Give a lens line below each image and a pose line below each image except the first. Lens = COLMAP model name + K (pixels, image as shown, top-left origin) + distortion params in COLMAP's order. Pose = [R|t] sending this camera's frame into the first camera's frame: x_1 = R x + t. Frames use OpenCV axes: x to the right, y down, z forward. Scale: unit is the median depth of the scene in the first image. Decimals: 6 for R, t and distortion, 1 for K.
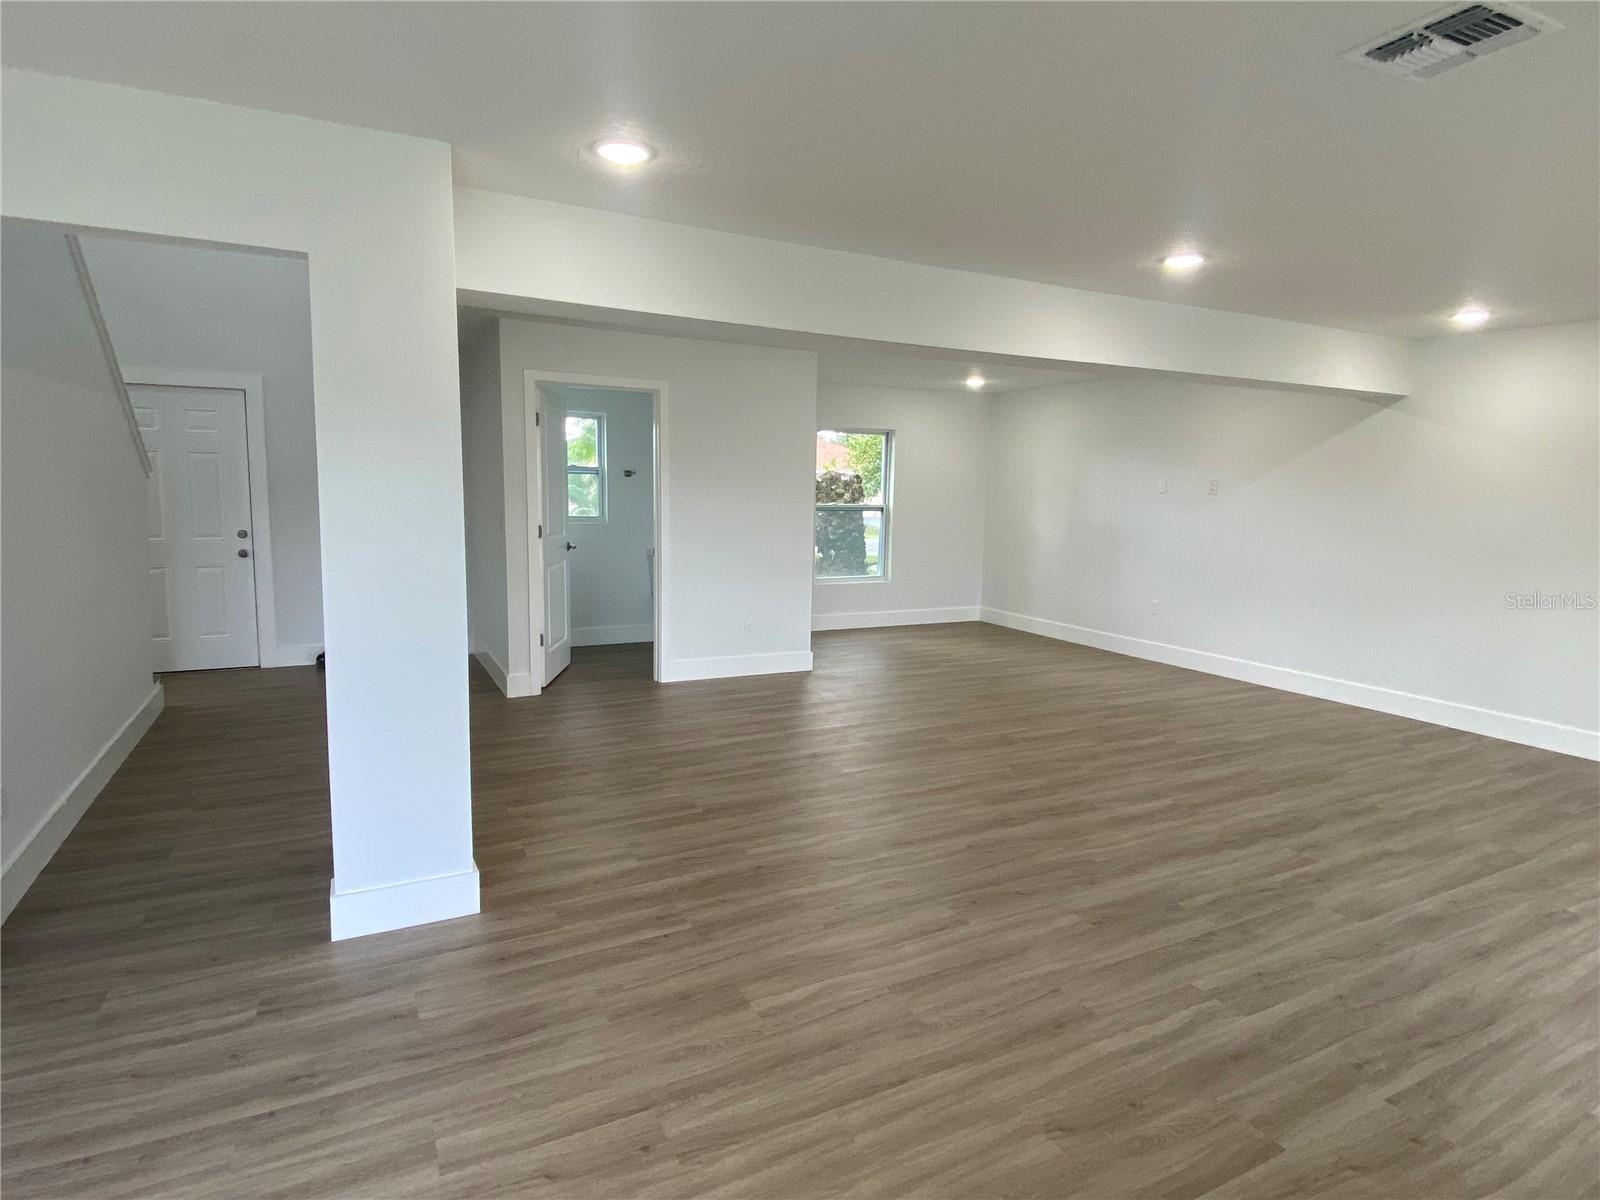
lens RADIAL K [[846.8, 0, 791.4], [0, 846.8, 619.5], [0, 0, 1]] dist [0.028436, -0.028195]
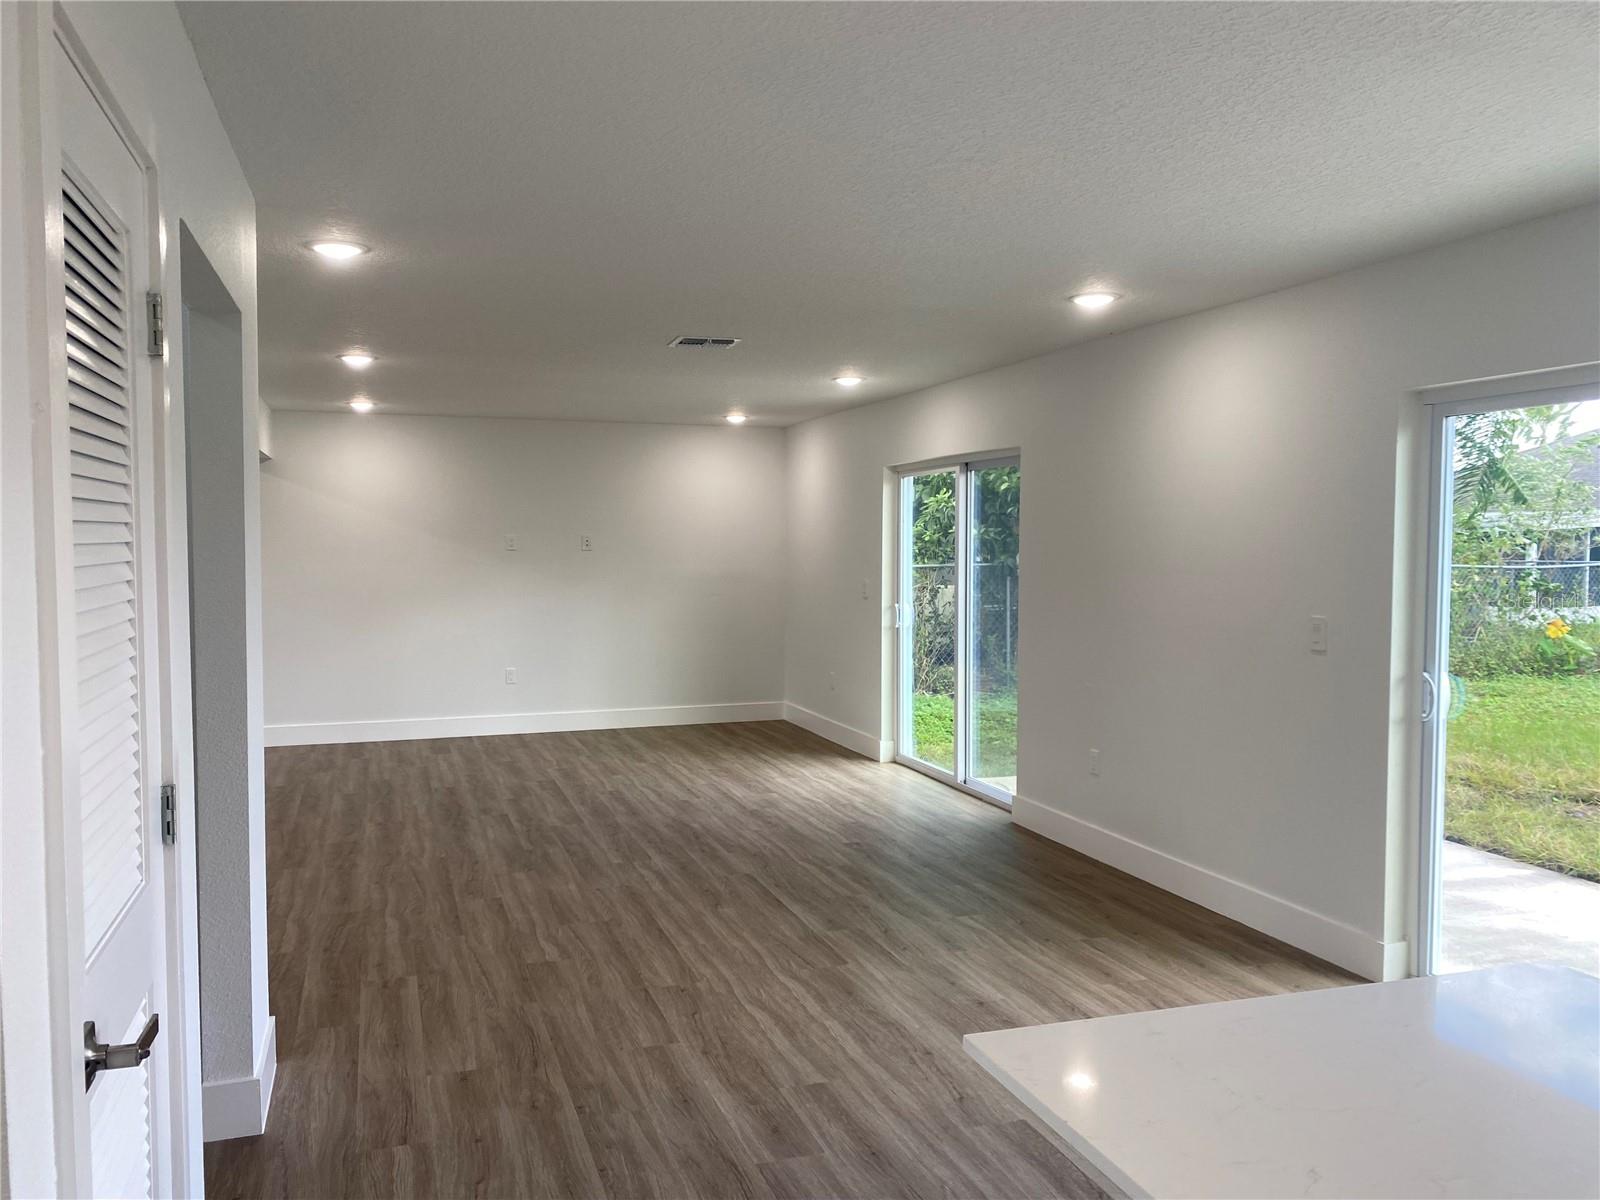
lens RADIAL K [[1226.1, 0, 793.5], [0, 1226.1, 603.0], [0, 0, 1]] dist [0.097460, -0.150638]
pose [[0.139182, -0.070588, 0.987748, -1.867697], [0.165714, 0.985051, 0.047045, -0.097387], [-0.976303, 0.157136, 0.148799, 0.319034]]
